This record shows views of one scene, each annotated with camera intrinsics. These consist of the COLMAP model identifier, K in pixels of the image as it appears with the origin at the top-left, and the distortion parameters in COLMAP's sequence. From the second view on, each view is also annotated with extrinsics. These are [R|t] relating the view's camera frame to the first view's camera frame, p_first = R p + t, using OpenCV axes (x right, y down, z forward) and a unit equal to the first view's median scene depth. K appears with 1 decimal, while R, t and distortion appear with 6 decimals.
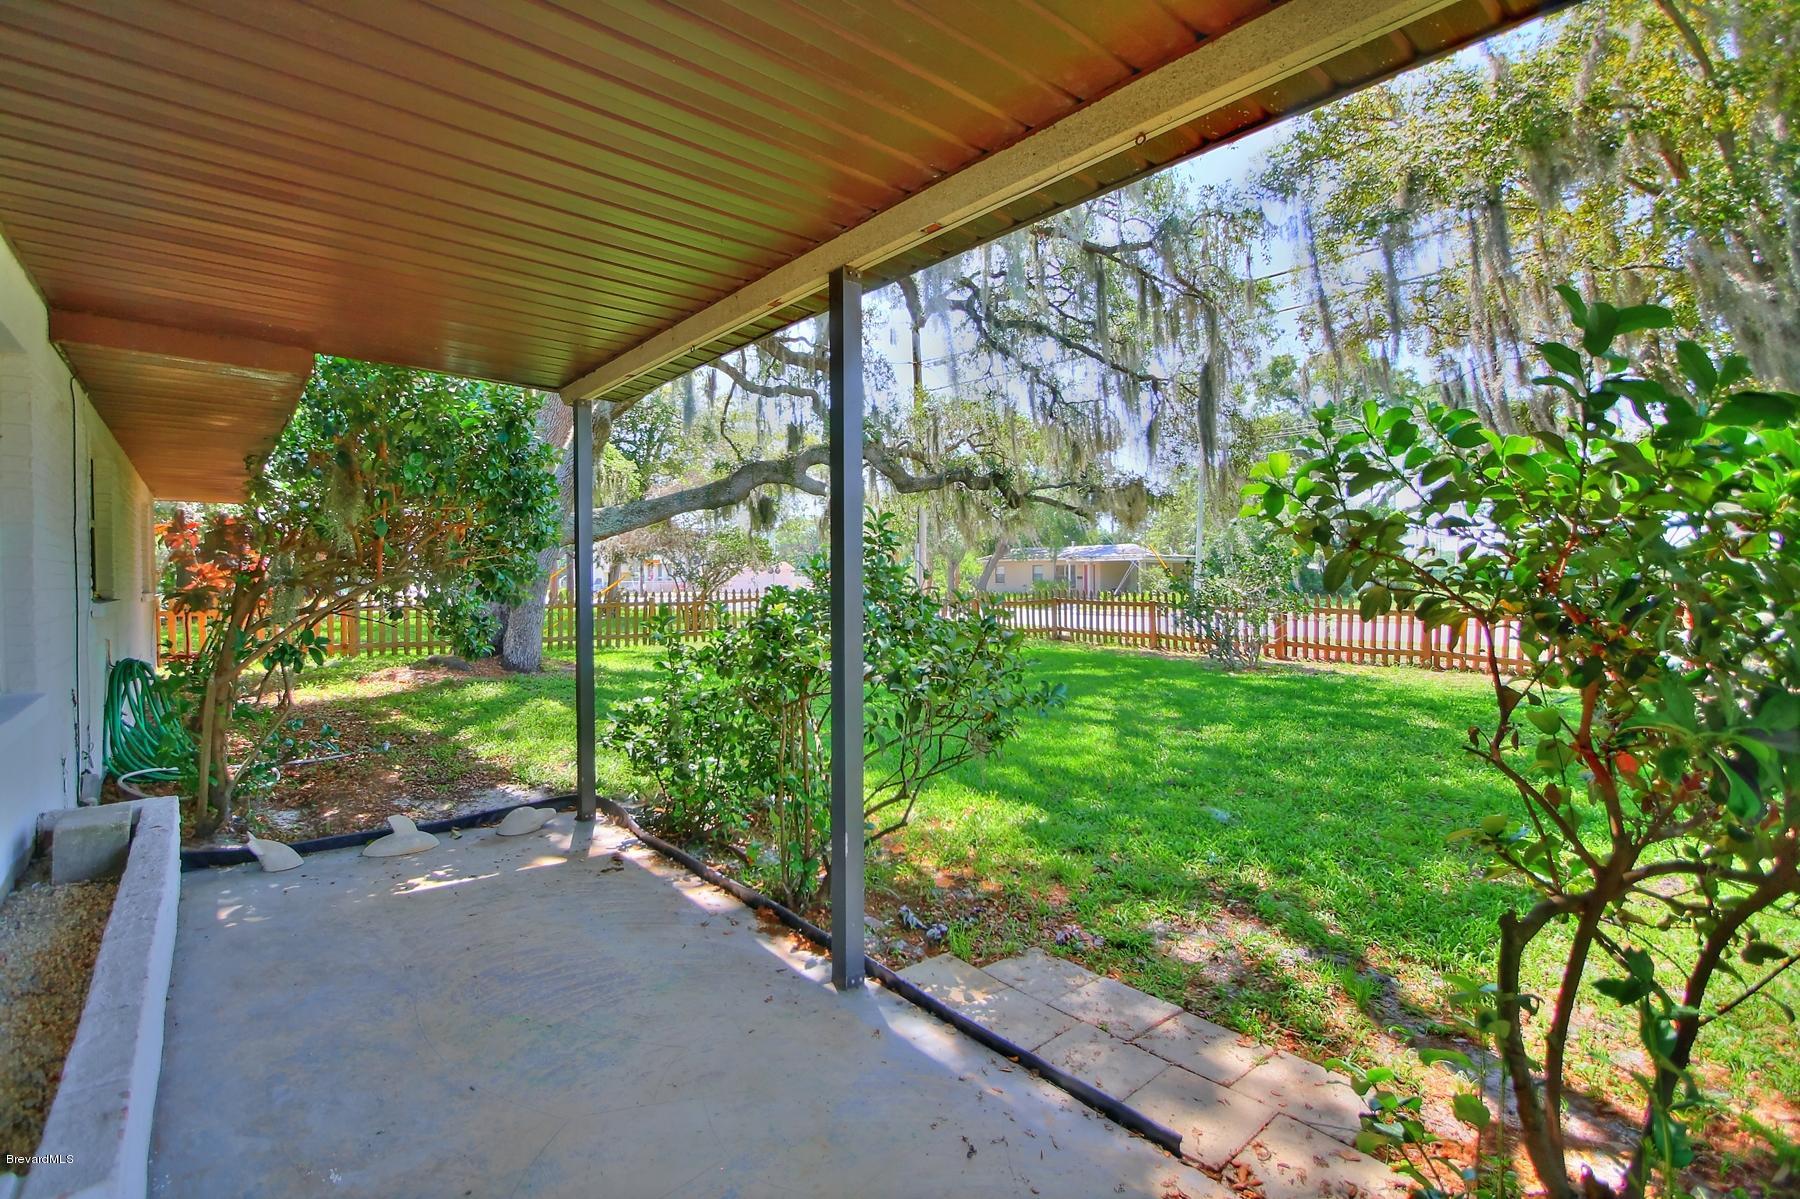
lens RADIAL K [[824.1, 0, 898.7], [0, 824.1, 592.8], [0, 0, 1]] dist [-0.020020, -0.000422]
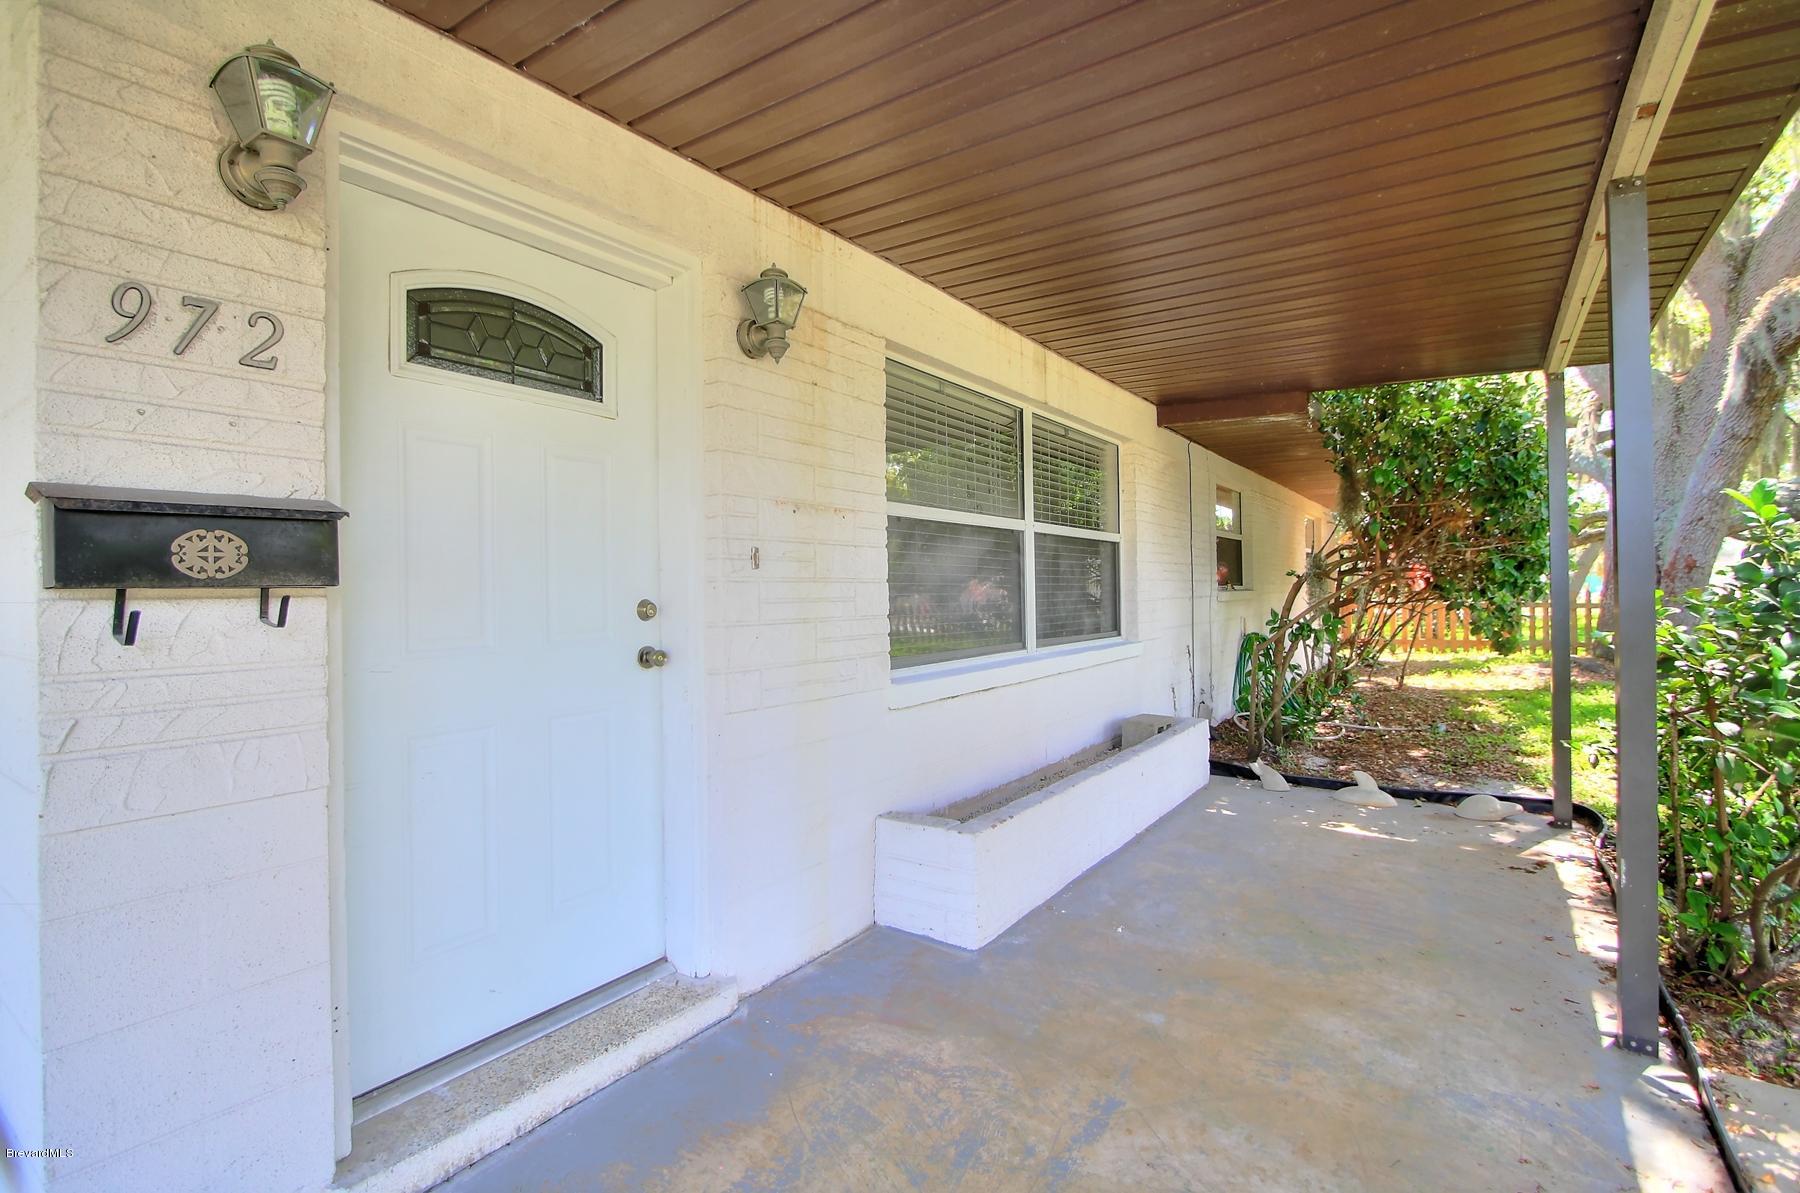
lens RADIAL K [[824.1, 0, 898.1], [0, 824.1, 592.7], [0, 0, 1]] dist [-0.020020, -0.000422]
pose [[0.260129, 0.005196, -0.965560, 0.381923], [-0.000760, 0.999986, 0.005176, 0.011083], [0.965574, -0.000613, 0.260130, 0.056988]]
